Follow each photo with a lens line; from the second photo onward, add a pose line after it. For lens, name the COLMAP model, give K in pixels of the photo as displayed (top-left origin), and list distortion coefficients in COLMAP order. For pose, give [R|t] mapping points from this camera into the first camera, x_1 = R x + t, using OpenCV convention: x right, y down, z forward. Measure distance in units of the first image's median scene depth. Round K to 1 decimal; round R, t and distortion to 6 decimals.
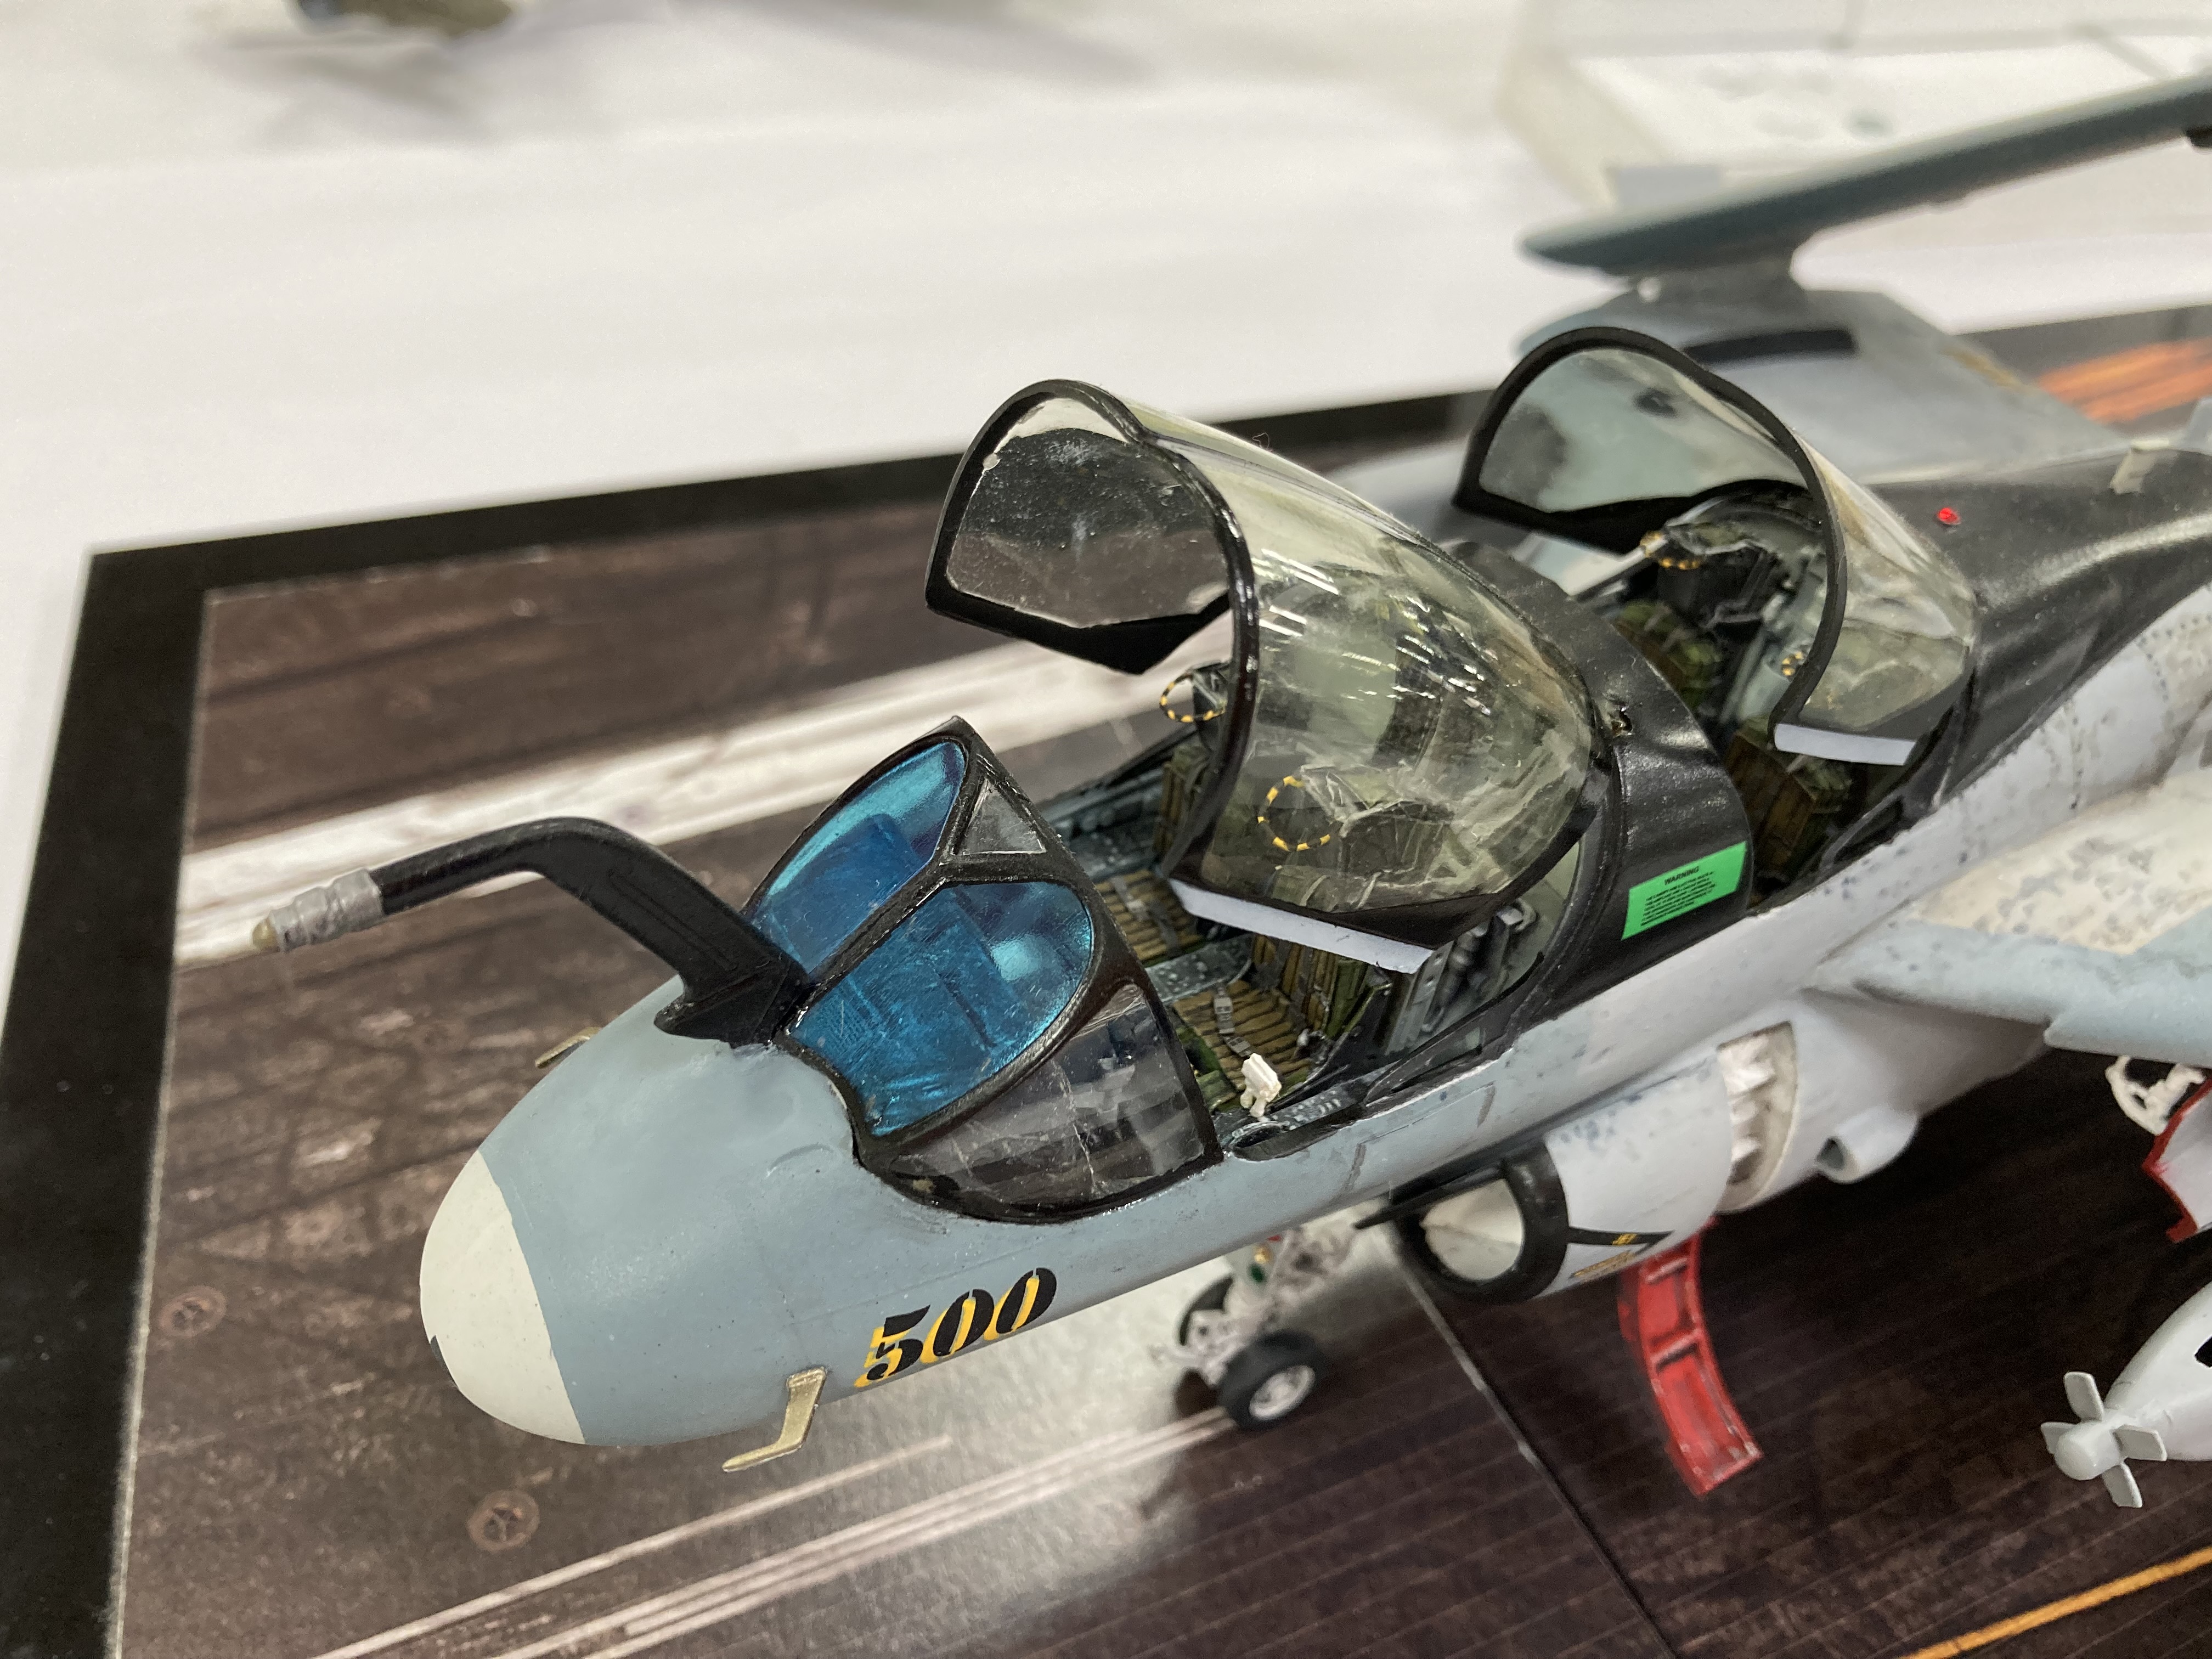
lens RADIAL K [[1850.6, 0, 1106.0], [0, 1850.6, 829.5], [0, 0, 1]] dist [0.001095, -0.006490]
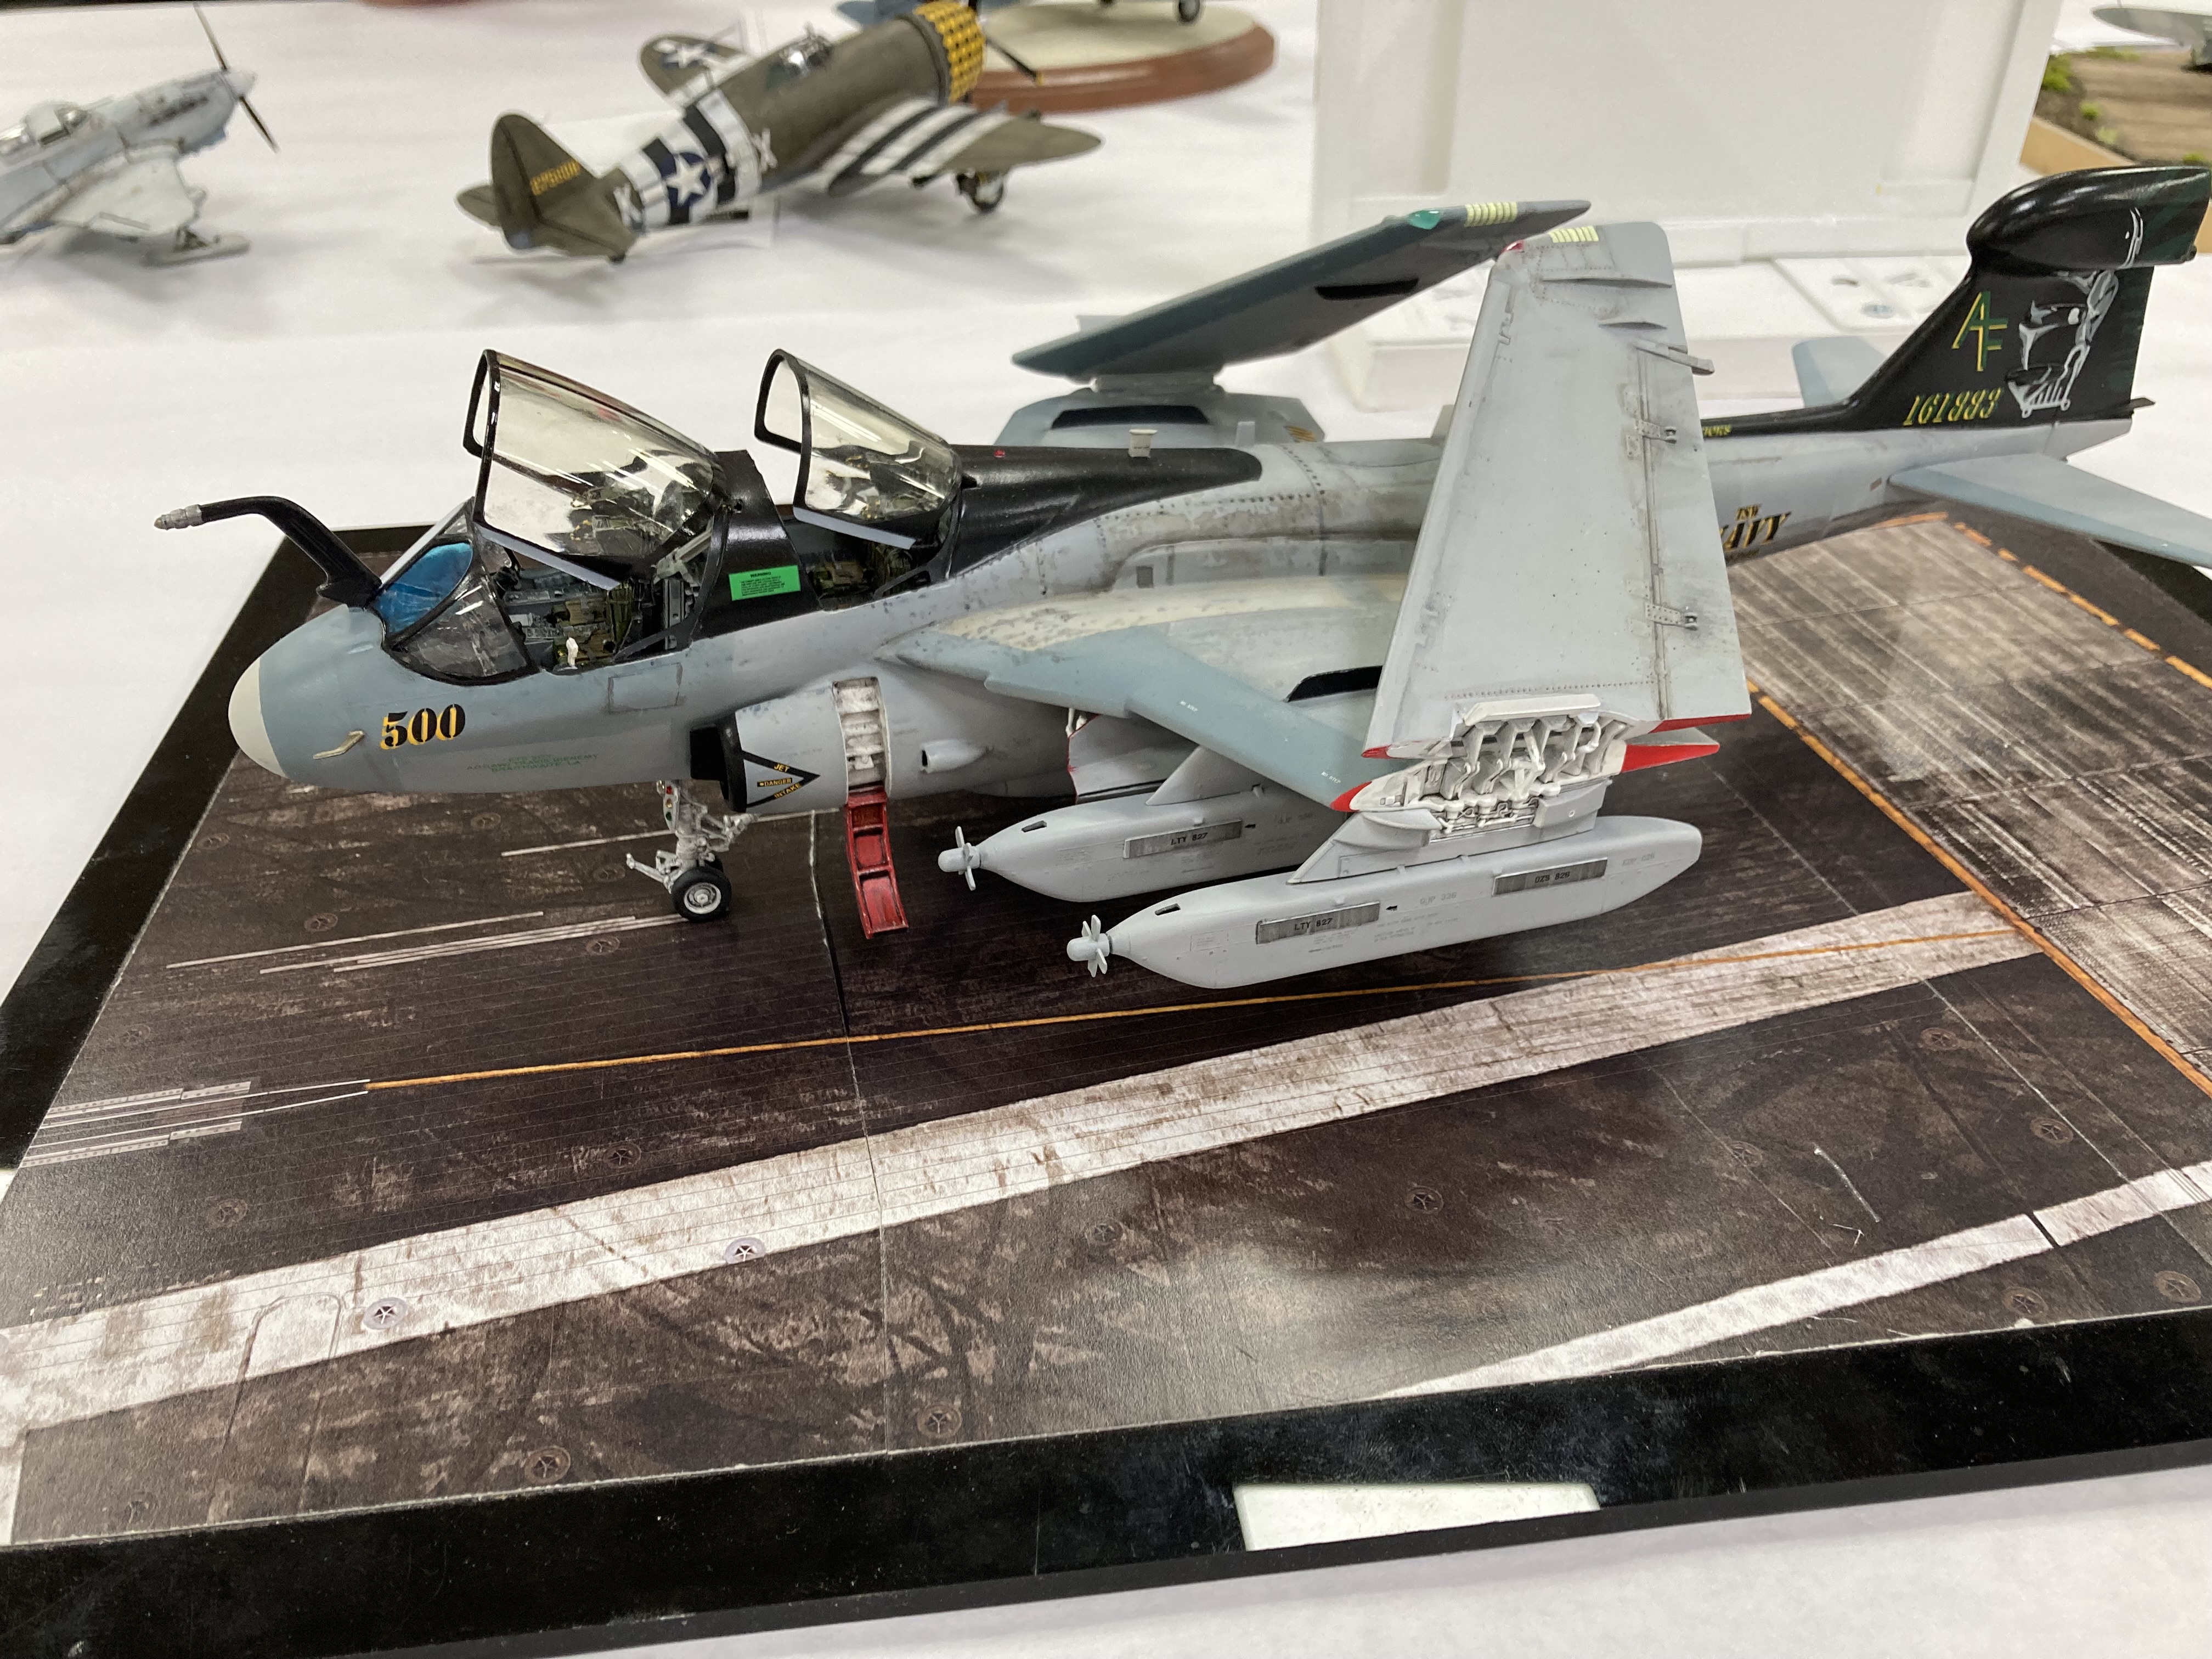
lens RADIAL K [[1769.4, 0, 1106.0], [0, 1769.4, 829.5], [0, 0, 1]] dist [0.010126, 0.000856]
pose [[0.984540, 0.059245, -0.164838, 0.944126], [-0.076847, 0.991756, -0.102543, 0.450413], [0.157404, 0.113625, 0.980976, -0.897364]]
